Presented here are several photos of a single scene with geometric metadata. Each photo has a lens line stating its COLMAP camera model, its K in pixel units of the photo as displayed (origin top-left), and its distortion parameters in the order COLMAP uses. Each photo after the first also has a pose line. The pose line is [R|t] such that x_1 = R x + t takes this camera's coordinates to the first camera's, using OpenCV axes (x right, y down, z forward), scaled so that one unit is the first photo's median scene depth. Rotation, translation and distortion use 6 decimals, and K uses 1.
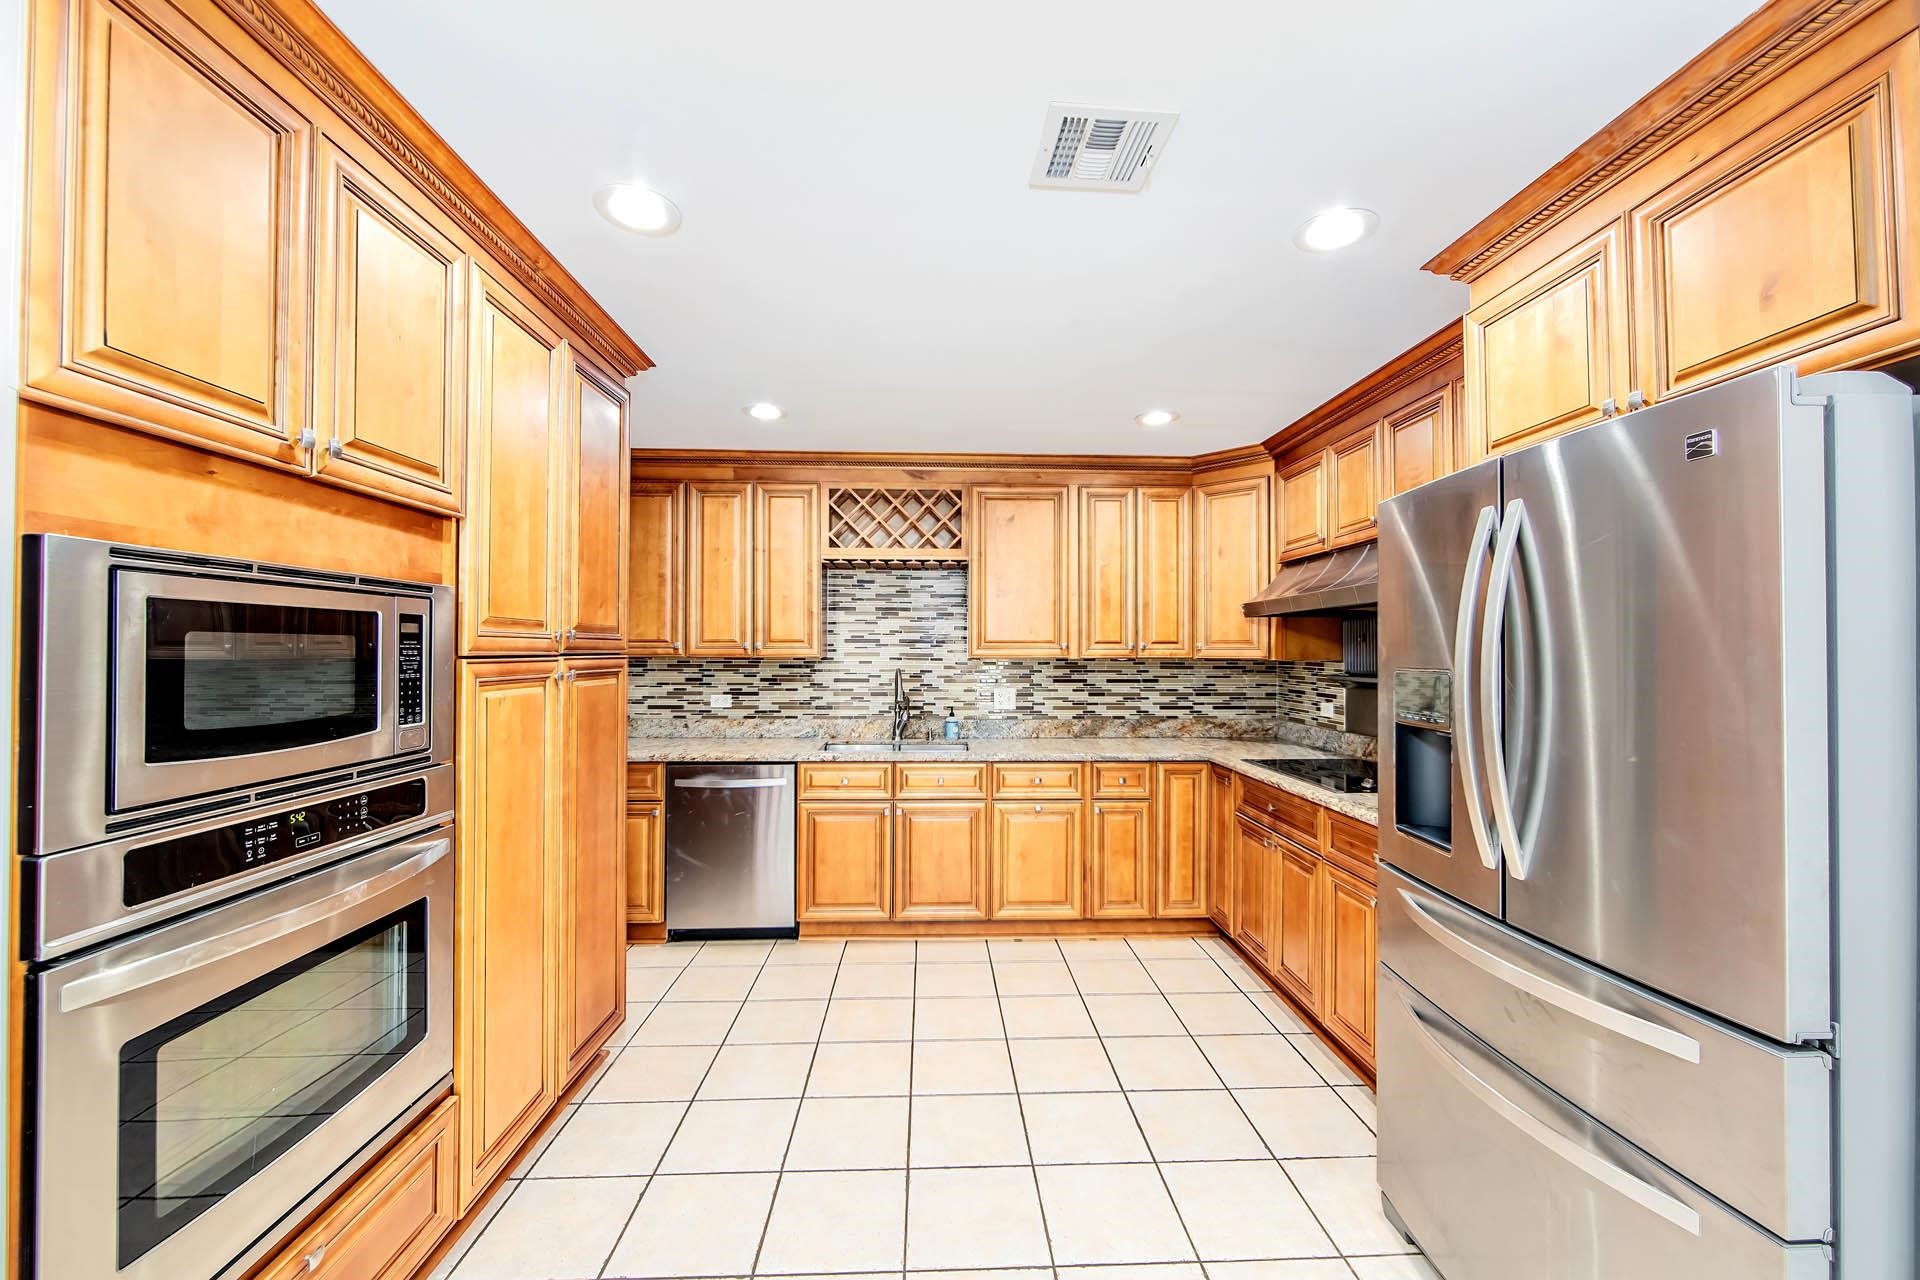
lens RADIAL K [[753.2, 0, 960.2], [0, 753.2, 640.5], [0, 0, 1]] dist [0.002270, 0.000140]
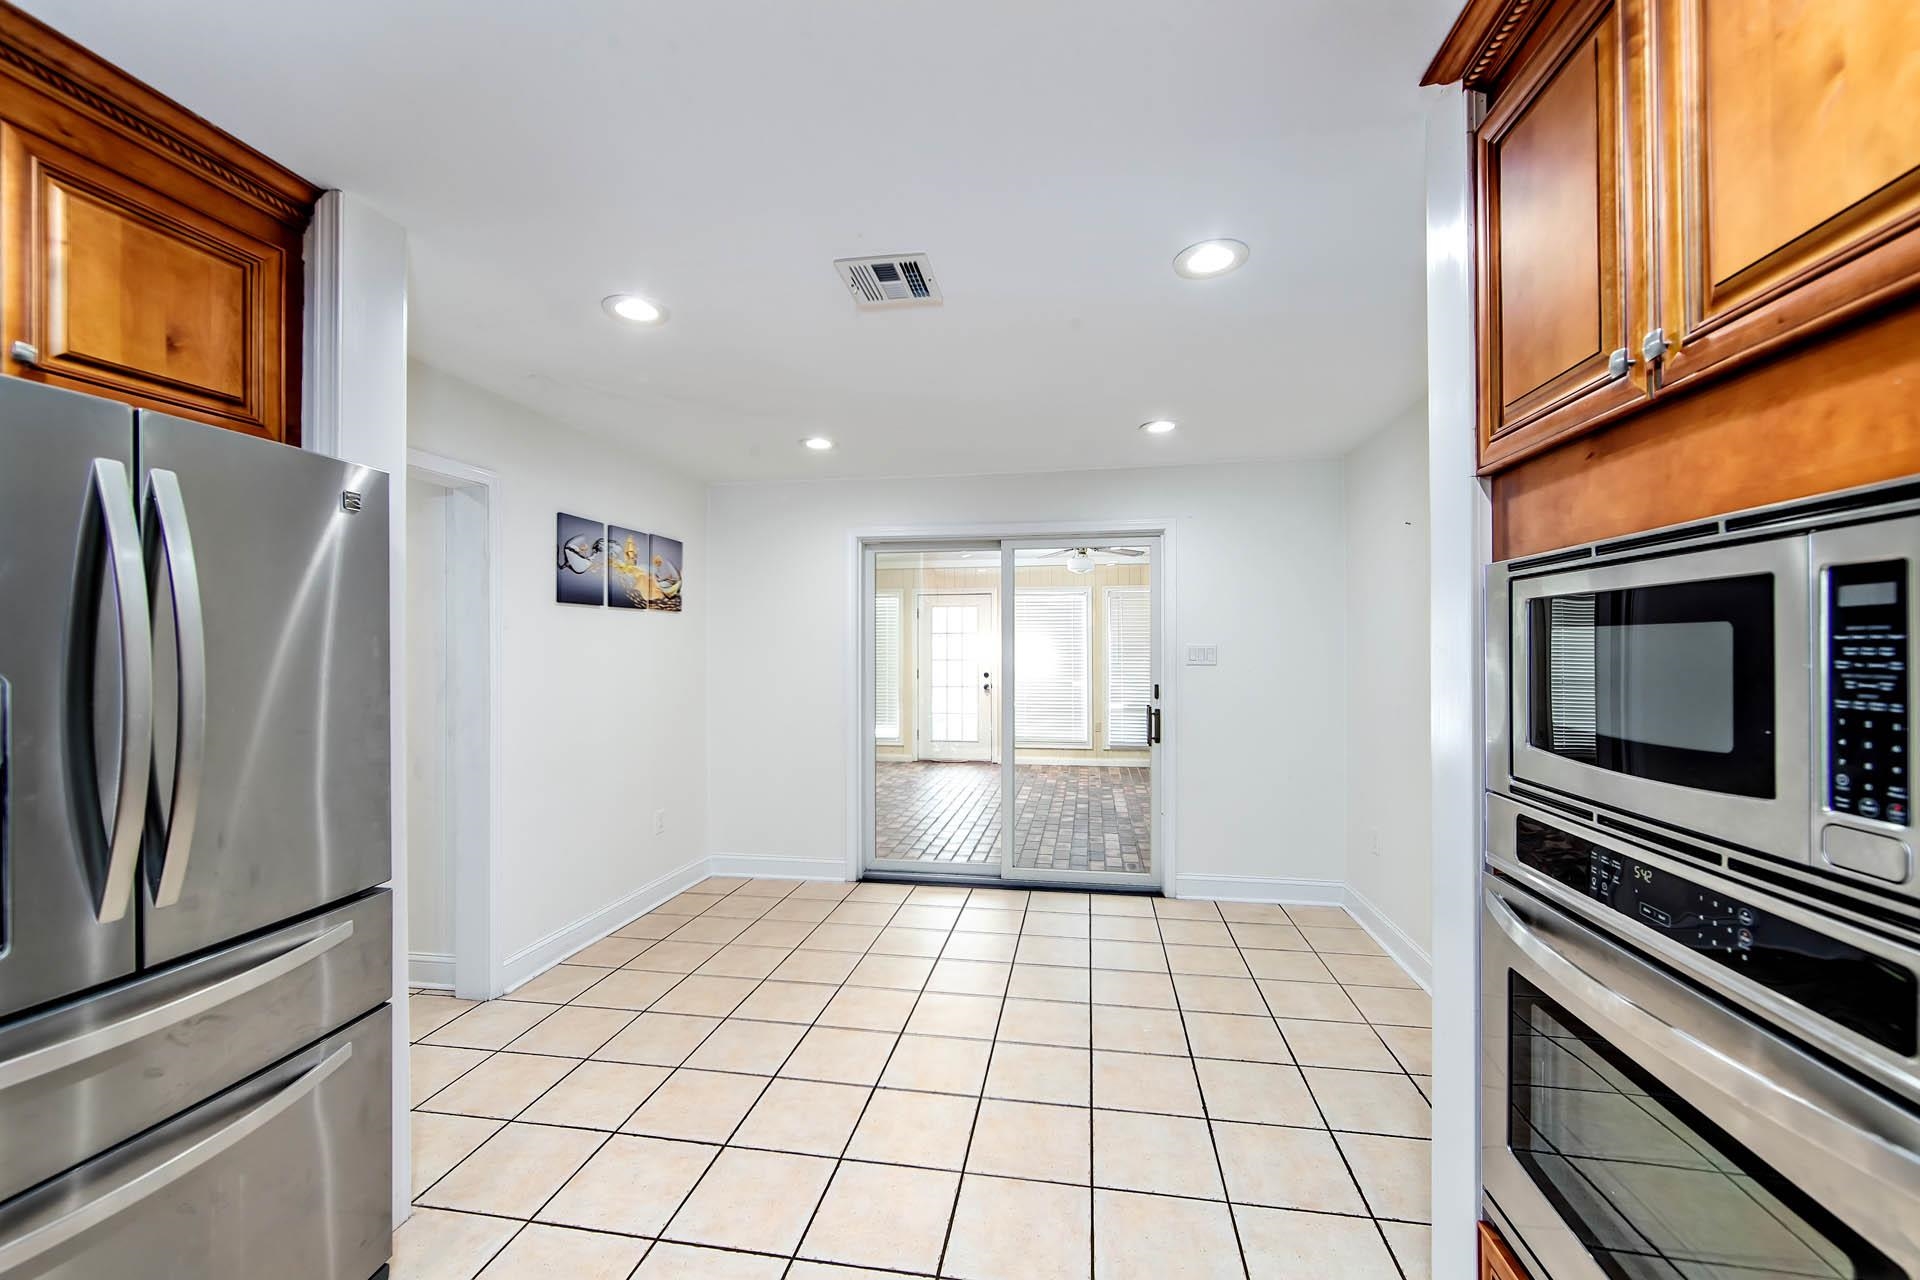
lens RADIAL K [[753.2, 0, 957.5], [0, 753.2, 641.6], [0, 0, 1]] dist [0.002270, 0.000140]
pose [[-0.976689, -0.000113, 0.214658, -0.334910], [-0.004040, 0.999832, -0.017856, 0.021023], [-0.214620, -0.018306, -0.976526, 1.624786]]
